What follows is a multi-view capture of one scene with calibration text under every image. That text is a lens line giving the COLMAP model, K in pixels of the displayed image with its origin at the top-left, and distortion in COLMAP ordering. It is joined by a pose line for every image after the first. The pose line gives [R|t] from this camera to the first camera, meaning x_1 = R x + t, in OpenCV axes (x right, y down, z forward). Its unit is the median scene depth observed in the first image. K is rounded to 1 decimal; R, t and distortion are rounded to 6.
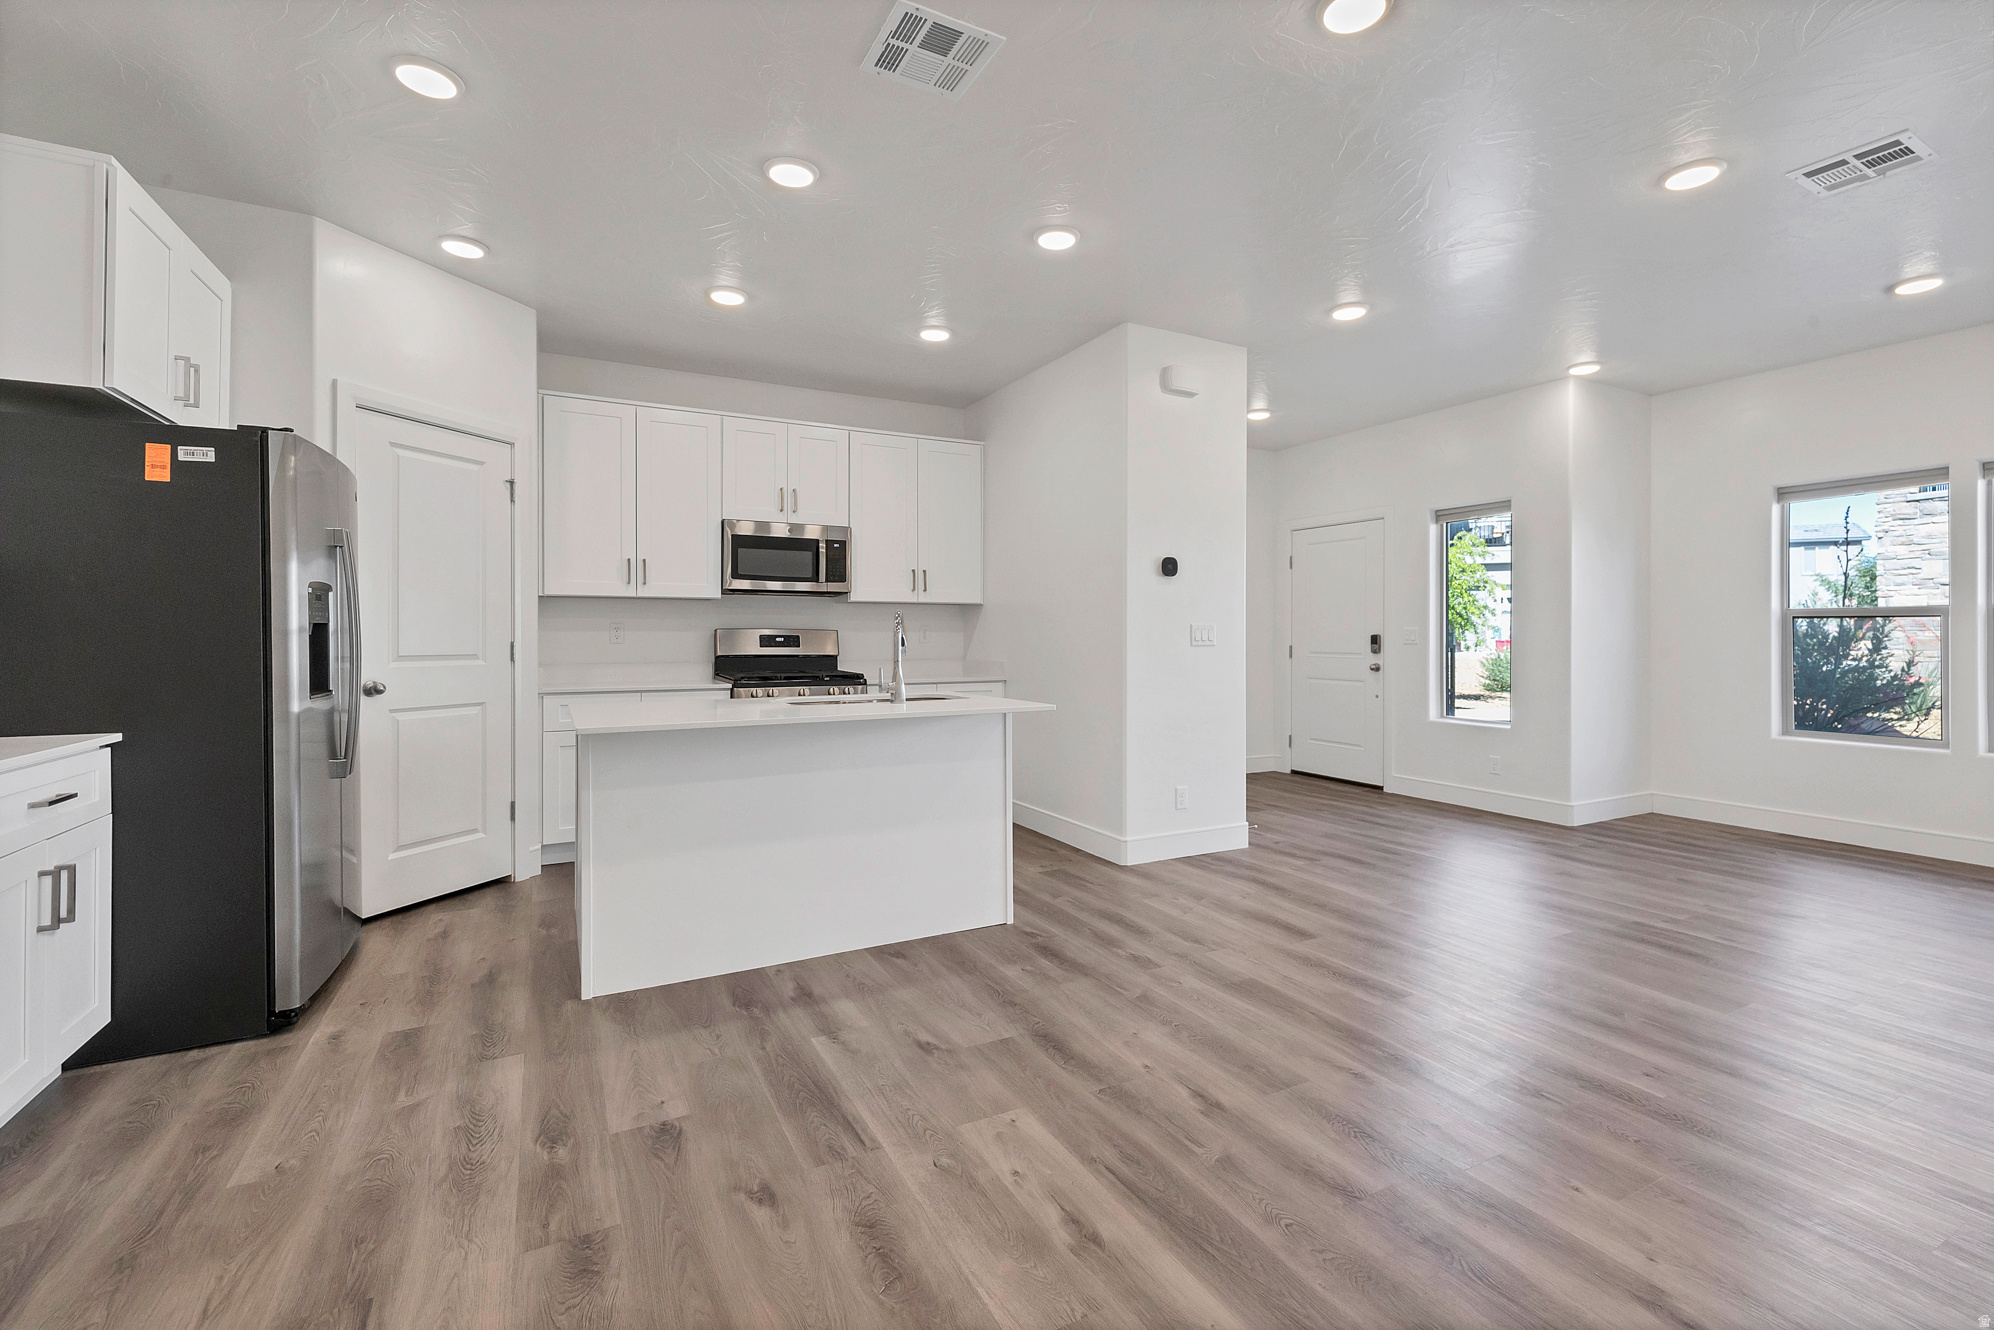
lens RADIAL K [[862.2, 0, 1004.3], [0, 862.2, 638.6], [0, 0, 1]] dist [0.000548, -0.000177]
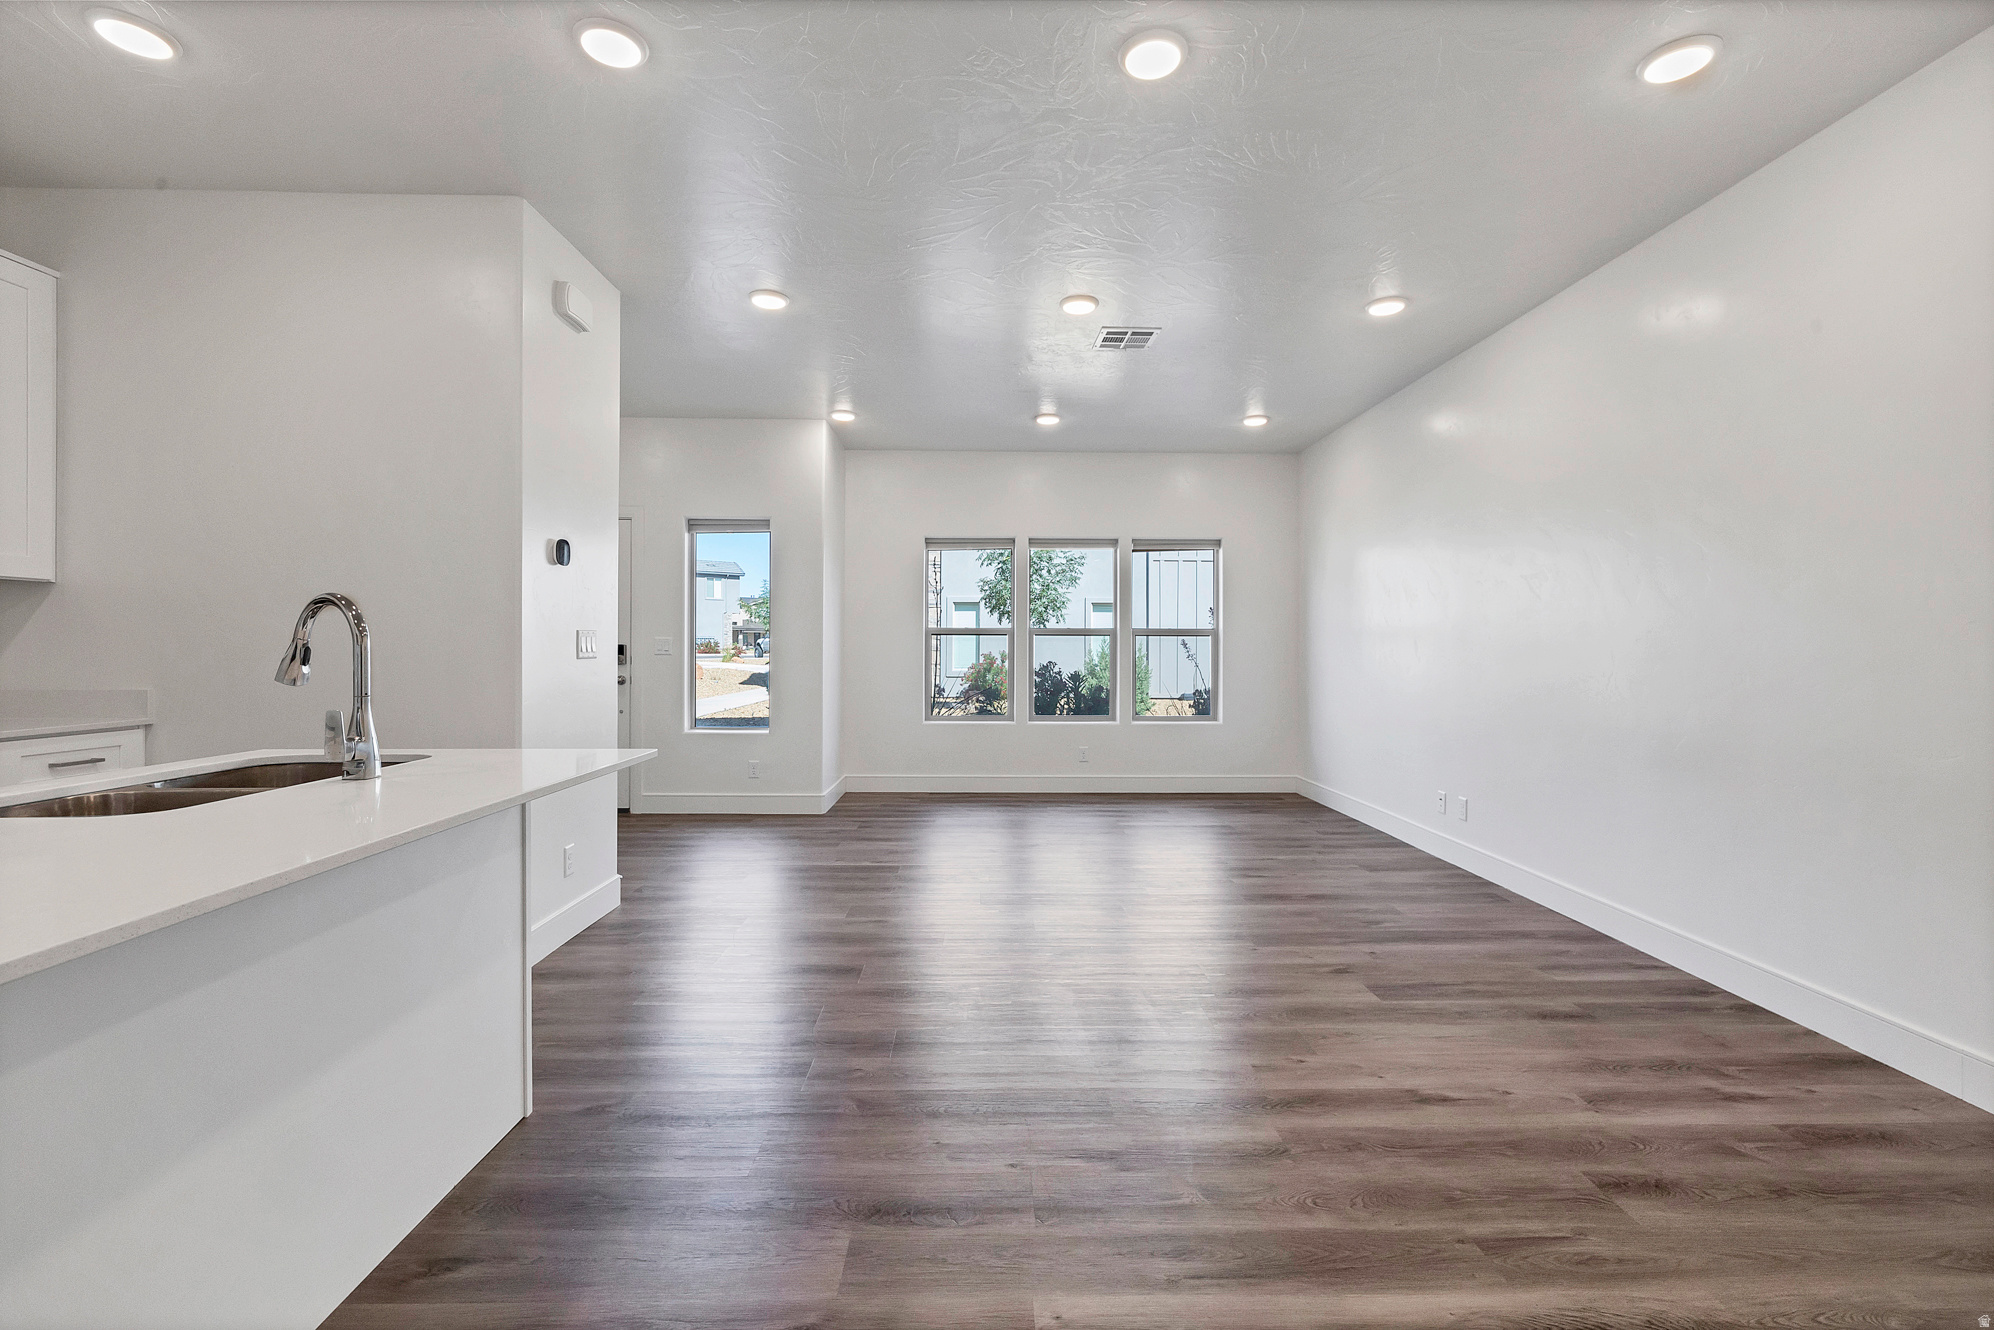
lens RADIAL K [[858.9, 0, 1003.7], [0, 858.9, 647.7], [0, 0, 1]] dist [0.002346, 0.000333]
pose [[0.451725, 0.001745, 0.892155, -0.386645], [-0.001301, 0.999998, -0.001297, -0.000830], [-0.892156, -0.000575, 0.451727, 0.423117]]
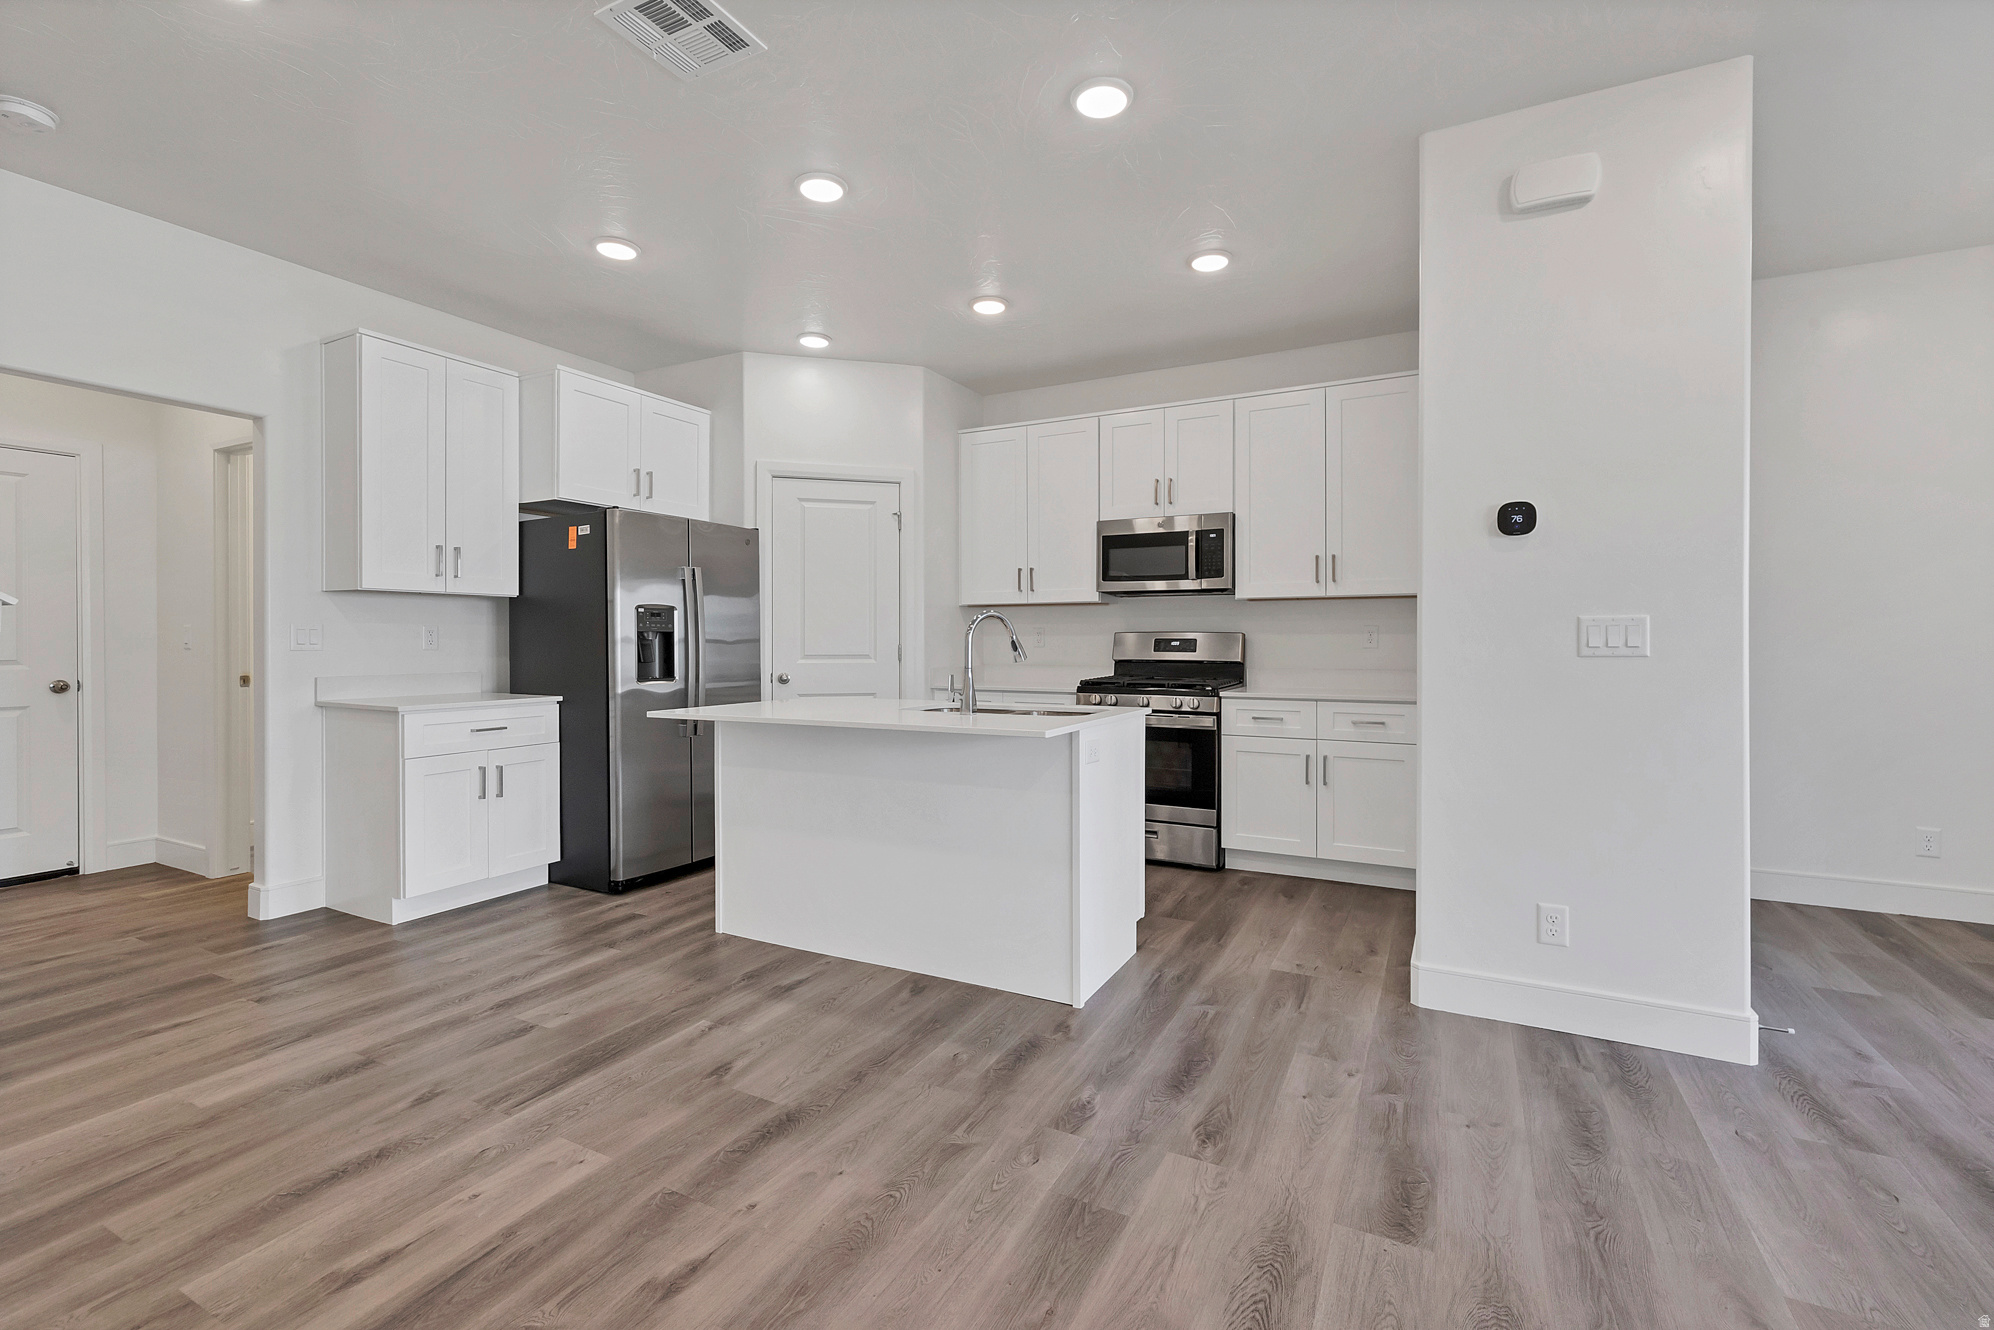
lens RADIAL K [[861.6, 0, 1006.8], [0, 861.6, 647.4], [0, 0, 1]] dist [0.000958, -0.000081]
pose [[0.568416, 0.006203, -0.822718, 0.610772], [-0.001204, 0.999977, 0.006708, -0.001296], [0.822741, -0.002823, 0.568410, 0.503415]]
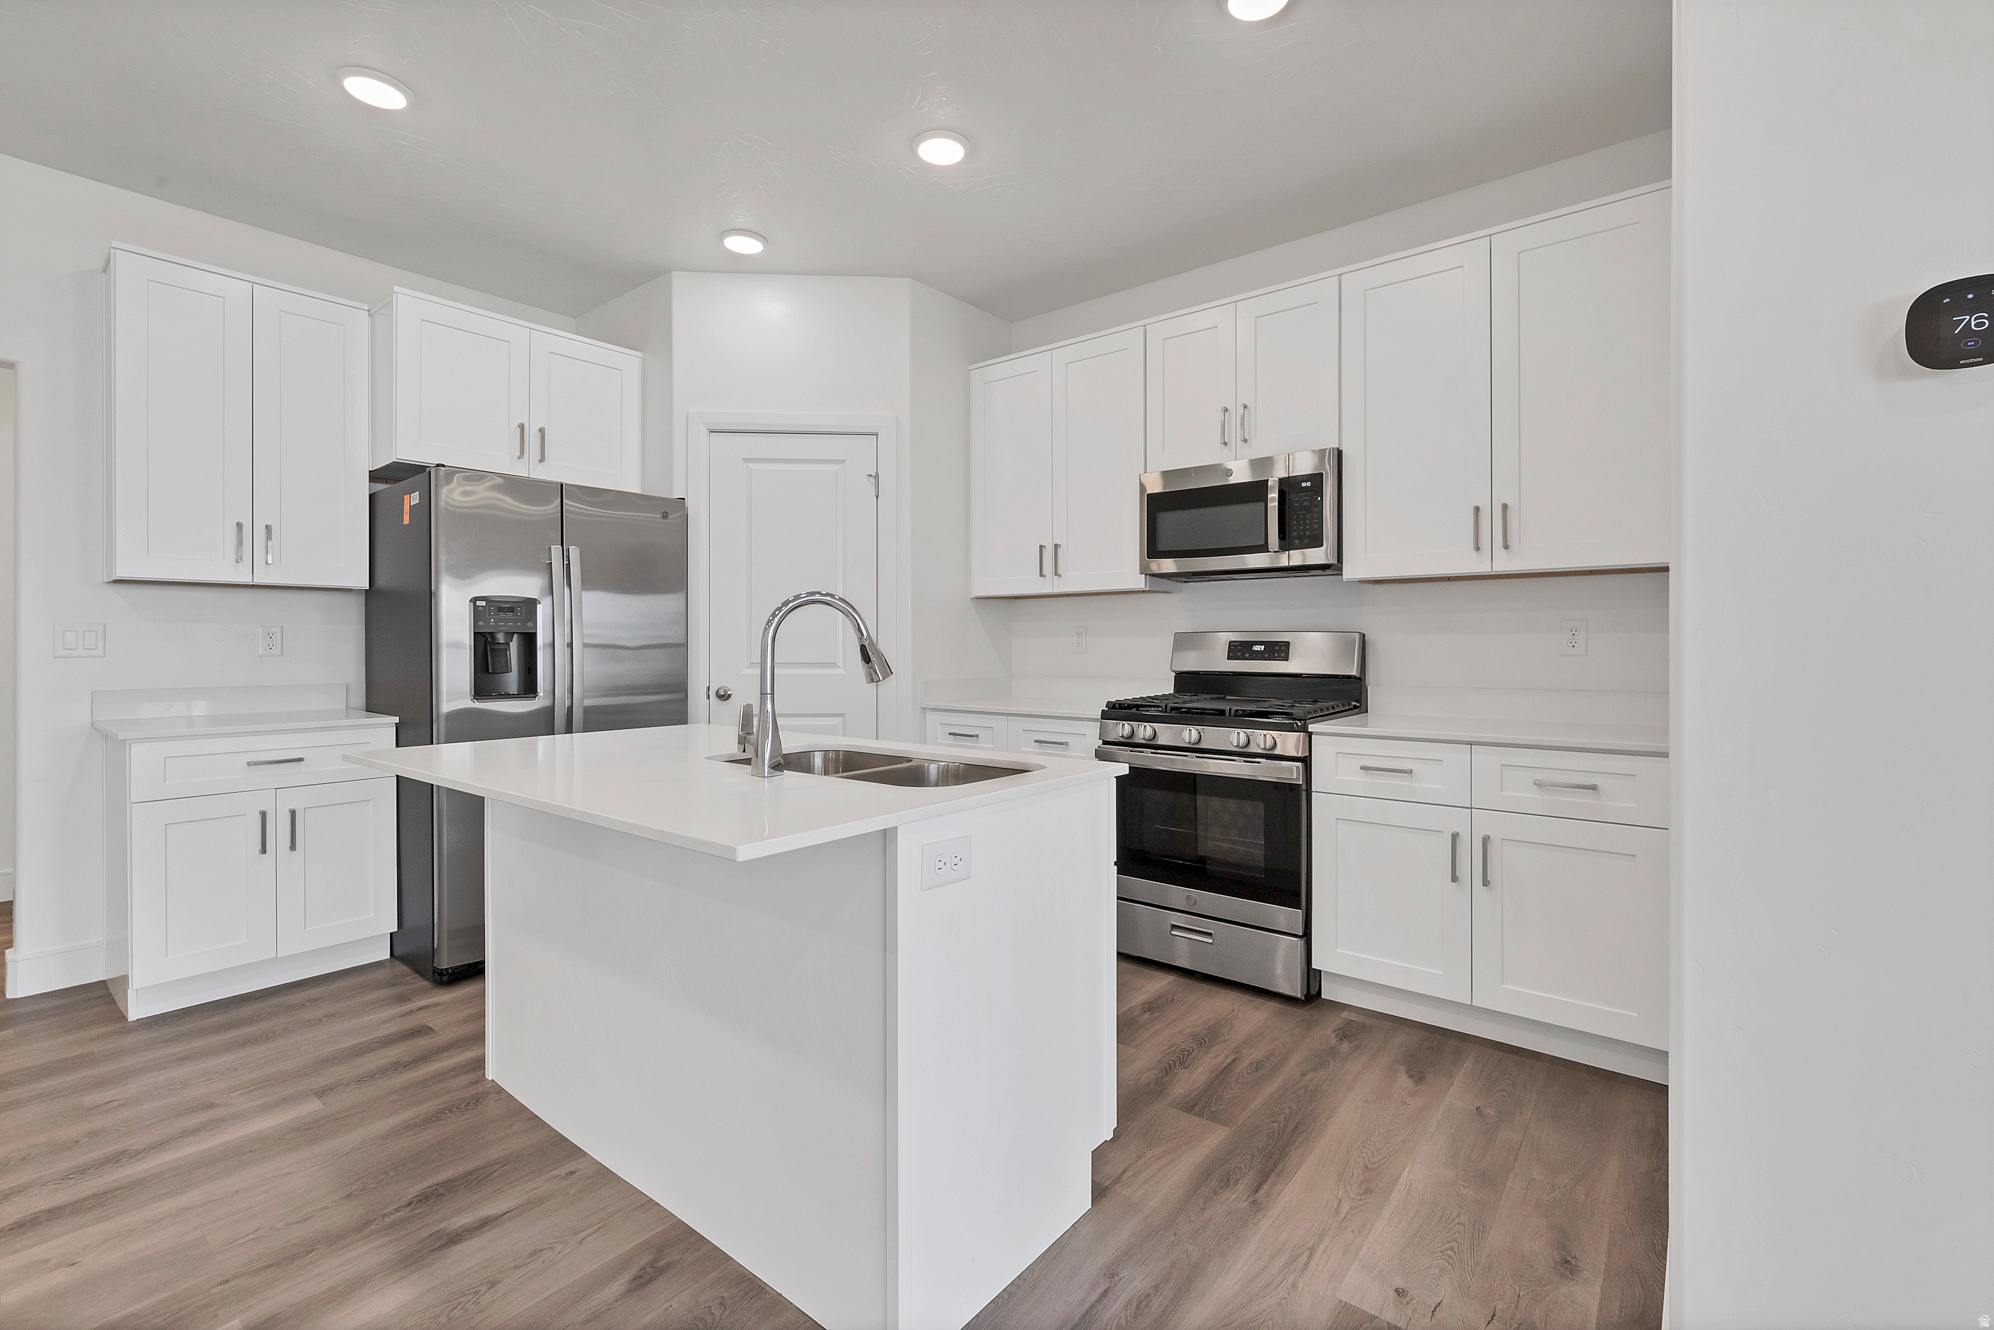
lens RADIAL K [[858.9, 0, 1003.7], [0, 858.9, 647.7], [0, 0, 1]] dist [0.002346, 0.000333]
pose [[0.393443, 0.003237, -0.919343, 0.378014], [-0.000647, 0.999995, 0.003244, -0.001831], [0.919349, -0.000681, 0.393443, 0.894850]]
